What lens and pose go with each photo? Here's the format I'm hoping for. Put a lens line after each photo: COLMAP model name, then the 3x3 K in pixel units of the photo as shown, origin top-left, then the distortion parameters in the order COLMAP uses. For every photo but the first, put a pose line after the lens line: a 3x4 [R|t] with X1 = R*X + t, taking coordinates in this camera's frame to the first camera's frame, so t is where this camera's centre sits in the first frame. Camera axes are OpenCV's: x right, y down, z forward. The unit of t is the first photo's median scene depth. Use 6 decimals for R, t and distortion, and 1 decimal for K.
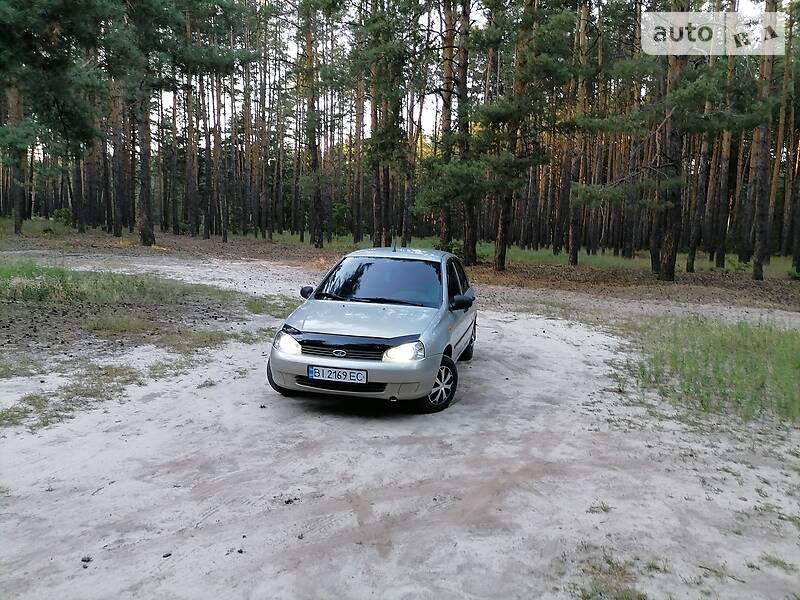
lens RADIAL K [[598.8, 0, 412.2], [0, 598.8, 300.8], [0, 0, 1]] dist [-0.002448, -0.000007]
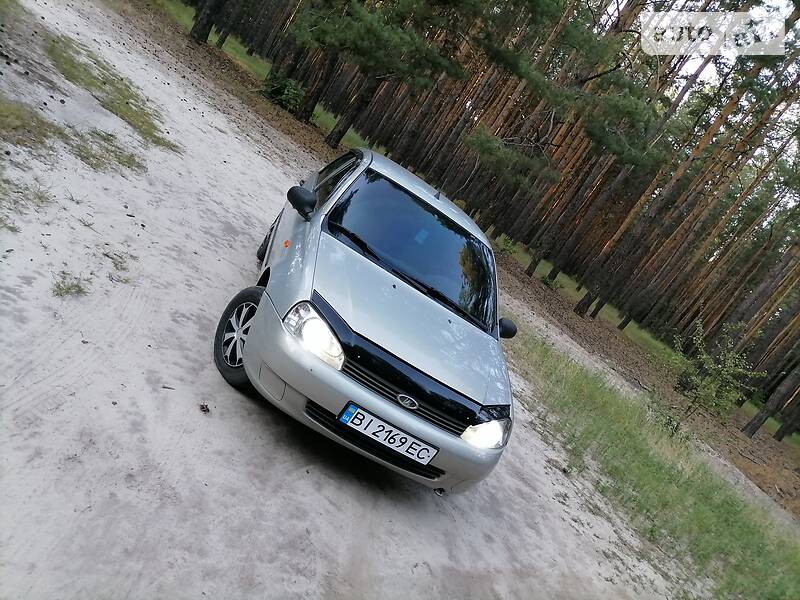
lens RADIAL K [[608.3, 0, 400.2], [0, 608.3, 290.5], [0, 0, 1]] dist [0.014946, -0.000496]
pose [[0.783793, 0.389868, 0.483396, -0.426968], [-0.495021, 0.862239, 0.107229, -0.058397], [-0.374998, -0.323337, 0.868810, 0.514920]]
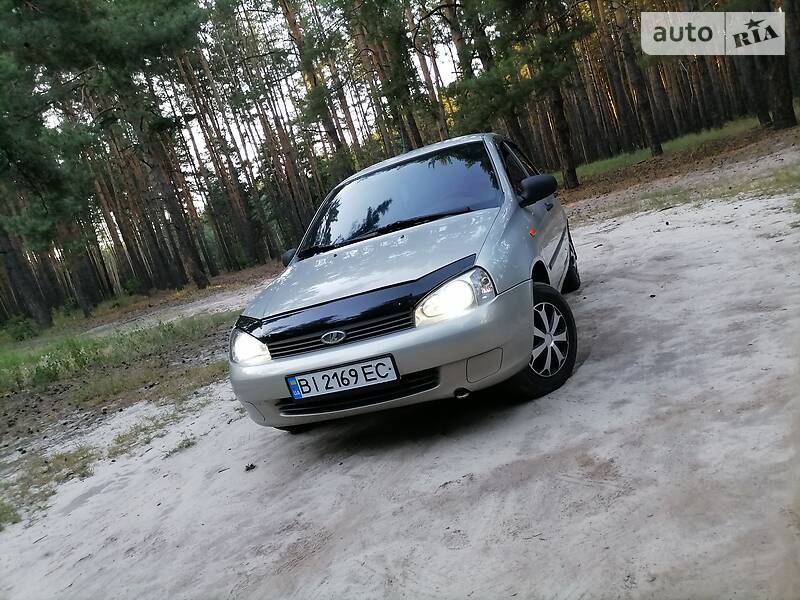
lens RADIAL K [[608.3, 0, 400.2], [0, 608.3, 290.5], [0, 0, 1]] dist [0.014946, -0.000496]
pose [[0.939881, -0.304361, -0.154882, 0.023637], [0.307287, 0.951602, -0.005280, 0.066932], [0.148993, -0.042631, 0.987919, 0.476809]]
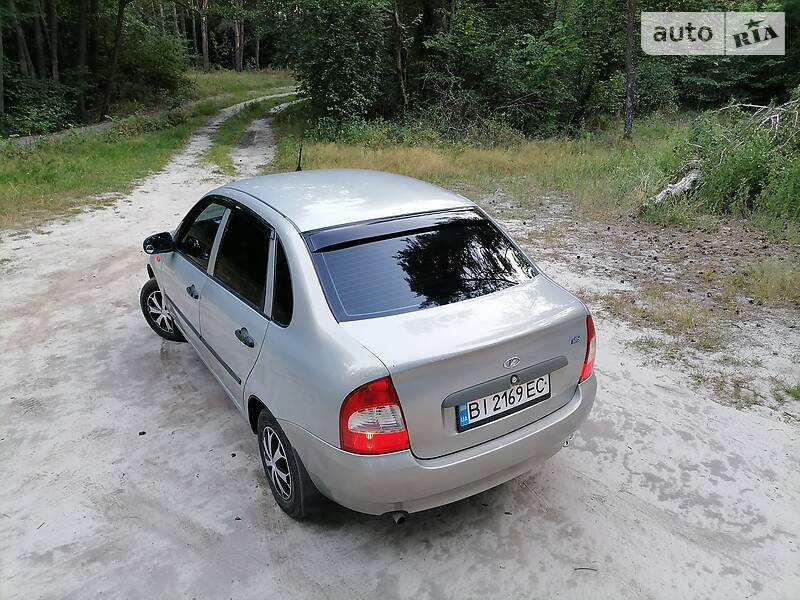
lens RADIAL K [[608.3, 0, 400.2], [0, 608.3, 290.5], [0, 0, 1]] dist [0.014946, -0.000496]
pose [[-0.710774, 0.210031, -0.671333, 0.413978], [-0.096253, 0.916366, 0.388599, -0.277058], [0.696804, 0.340824, -0.631112, 1.889248]]
